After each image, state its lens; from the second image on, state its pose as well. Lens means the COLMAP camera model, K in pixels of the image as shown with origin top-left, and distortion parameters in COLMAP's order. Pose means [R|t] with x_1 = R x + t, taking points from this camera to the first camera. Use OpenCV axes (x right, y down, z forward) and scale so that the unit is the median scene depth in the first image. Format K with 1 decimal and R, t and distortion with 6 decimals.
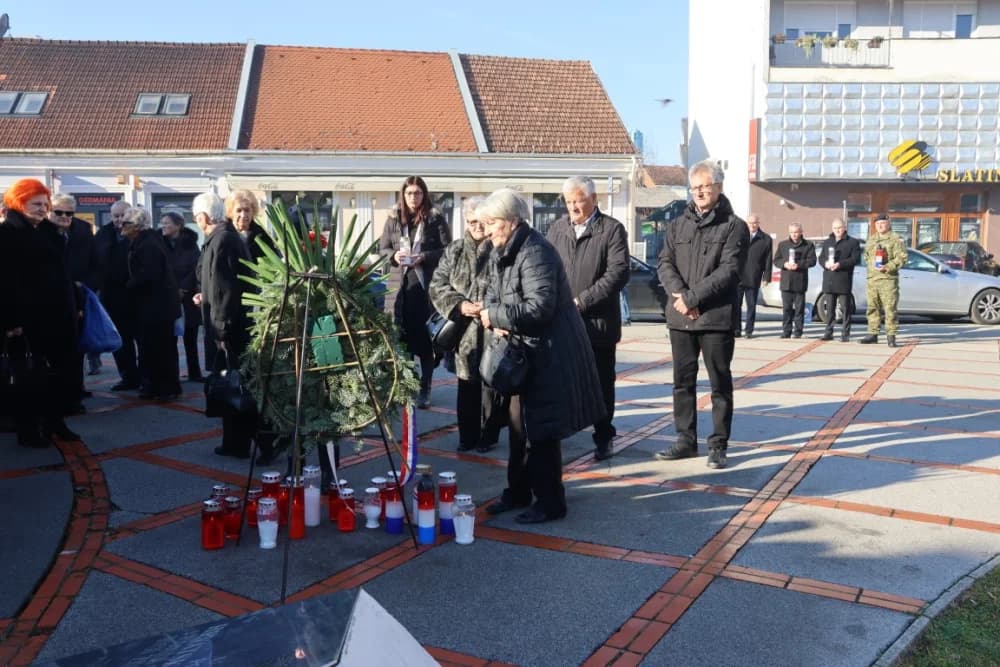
lens RADIAL K [[899.5, 0, 497.1], [0, 899.5, 329.2], [0, 0, 1]] dist [-0.129061, 0.161134]
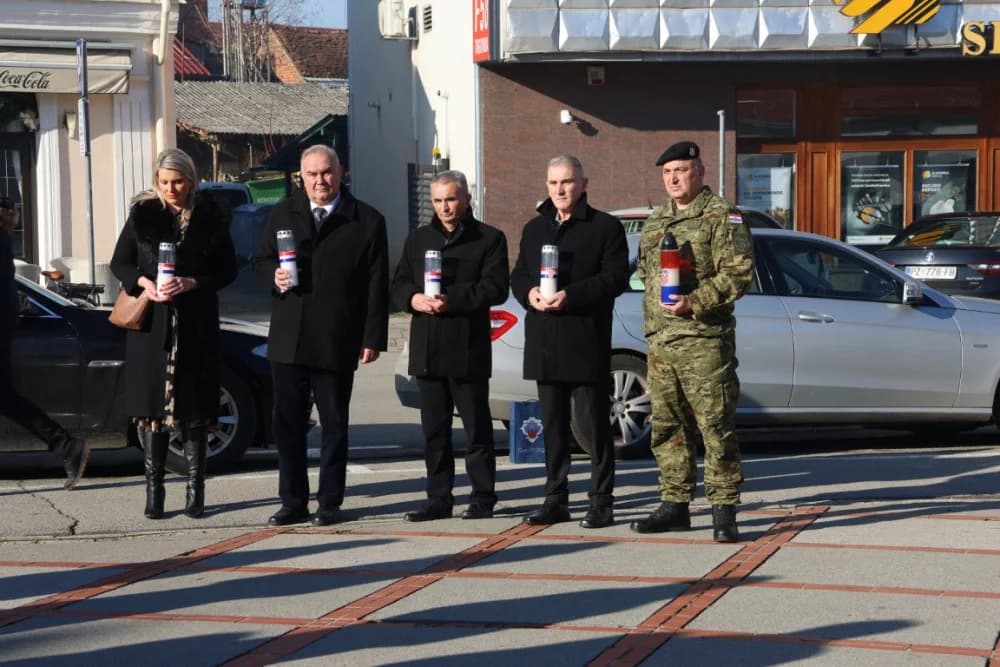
lens RADIAL K [[2226.9, 0, 500.0], [0, 2226.9, 333.5], [0, 0, 1]] dist [0.346969, 0.113852]
pose [[0.974568, -0.023574, 0.222849, 0.084211], [0.034278, 0.998431, -0.044284, -0.010796], [-0.221456, 0.050796, 0.973847, 0.091411]]
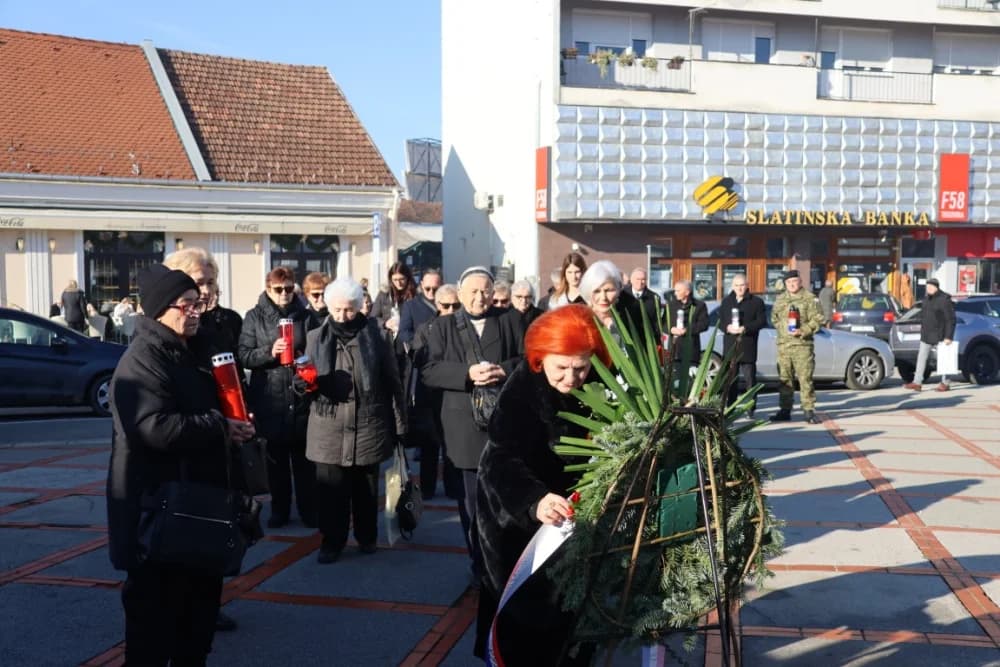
lens RADIAL K [[1117.4, 0, 500.0], [0, 1117.4, 333.5], [0, 0, 1]] dist [-0.054240, 0.306928]
pose [[0.948503, -0.017765, 0.316269, -0.083905], [0.035533, 0.998092, -0.050503, -0.010932], [-0.314768, 0.059141, 0.947324, 0.028805]]
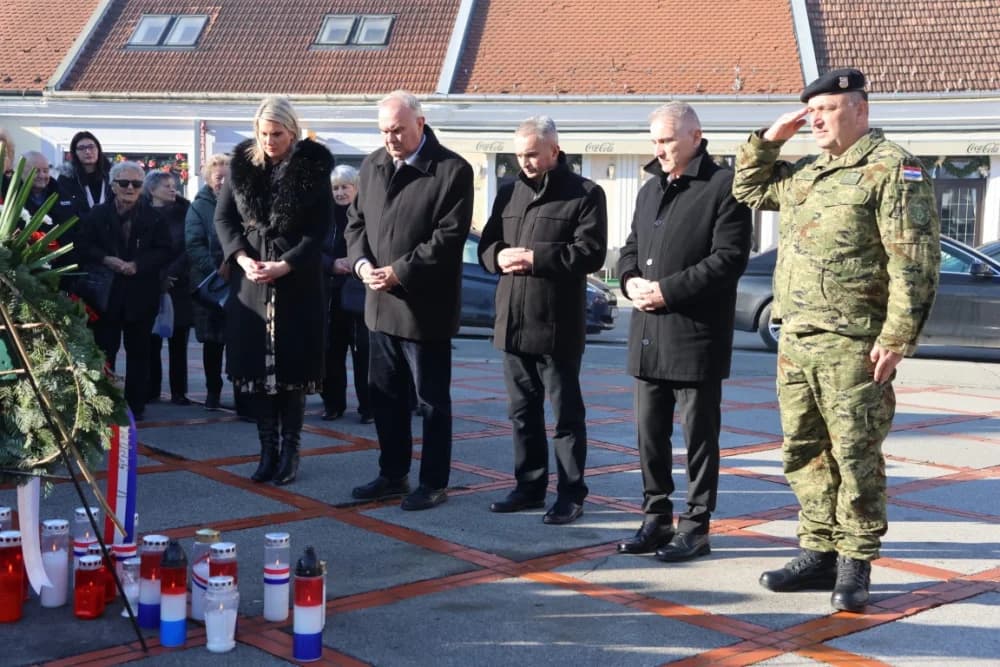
lens RADIAL K [[1324.7, 0, 494.5], [0, 1324.7, 332.8], [0, 0, 1]] dist [0.046005, 0.402132]
pose [[0.950804, 0.040834, -0.307090, 0.072283], [-0.047803, 0.998741, -0.015202, 0.000998], [0.306082, 0.029134, 0.951559, 0.015848]]
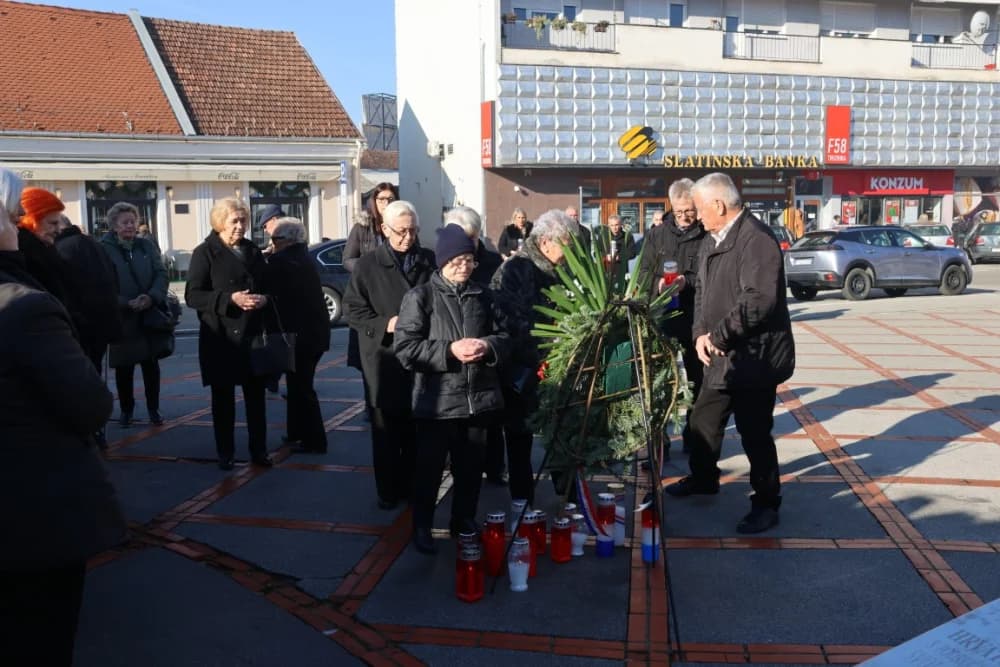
lens RADIAL K [[996.4, 0, 496.1], [0, 996.4, 332.3], [0, 0, 1]] dist [-0.104385, 0.229535]
pose [[0.931249, -0.056910, 0.359911, -0.099389], [0.054490, 0.998372, 0.016875, -0.007282], [-0.360285, 0.003896, 0.932834, 0.003356]]
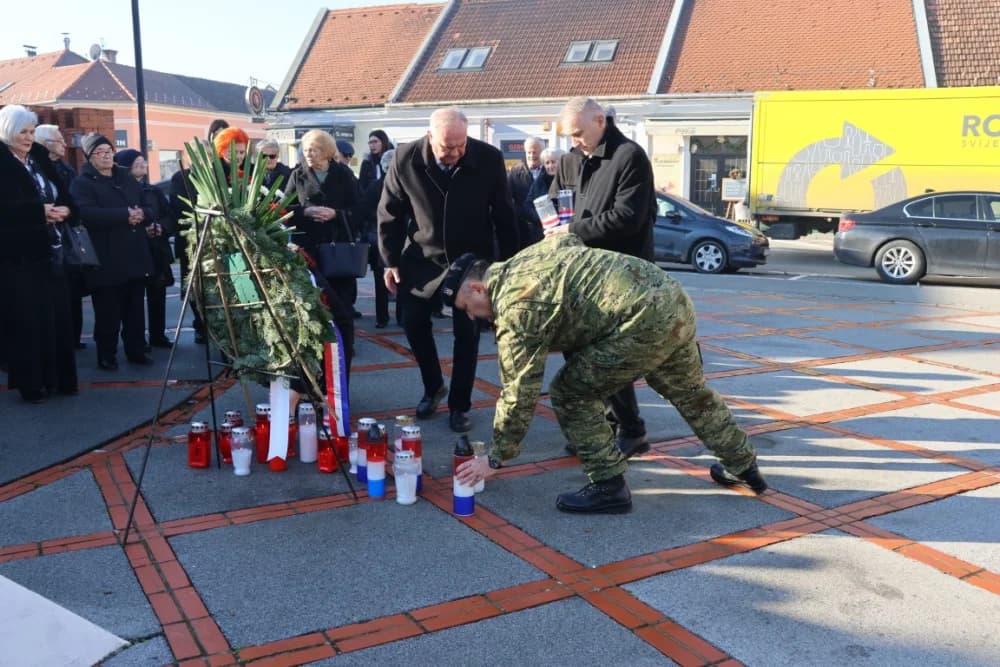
lens RADIAL K [[916.3, 0, 500.9], [0, 916.3, 338.5], [0, 0, 1]] dist [-0.133819, 0.174675]
pose [[0.863120, 0.085054, -0.497785, 0.080681], [-0.053049, 0.995532, 0.078120, -0.001993], [0.502205, -0.041020, 0.863775, 0.036363]]
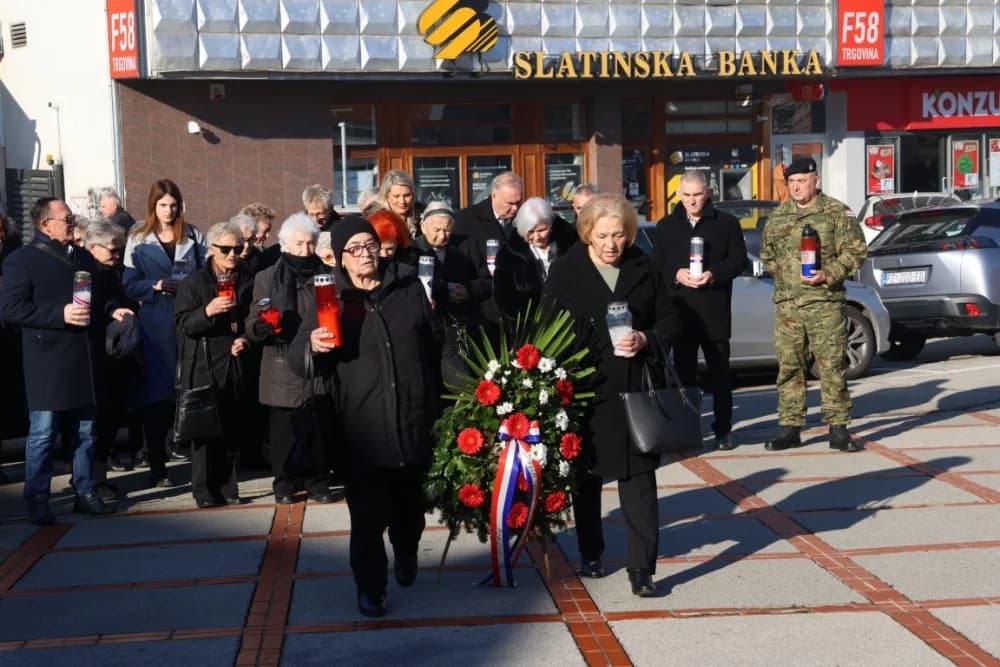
lens RADIAL K [[2064.1, 0, 506.1], [0, 2064.1, 309.4], [0, 0, 1]] dist [0.364263, 0.369358]
pose [[0.818478, -0.063139, 0.571058, -0.137439], [0.092784, 0.995422, -0.022925, -0.020125], [-0.566996, 0.071748, 0.820590, 0.103637]]
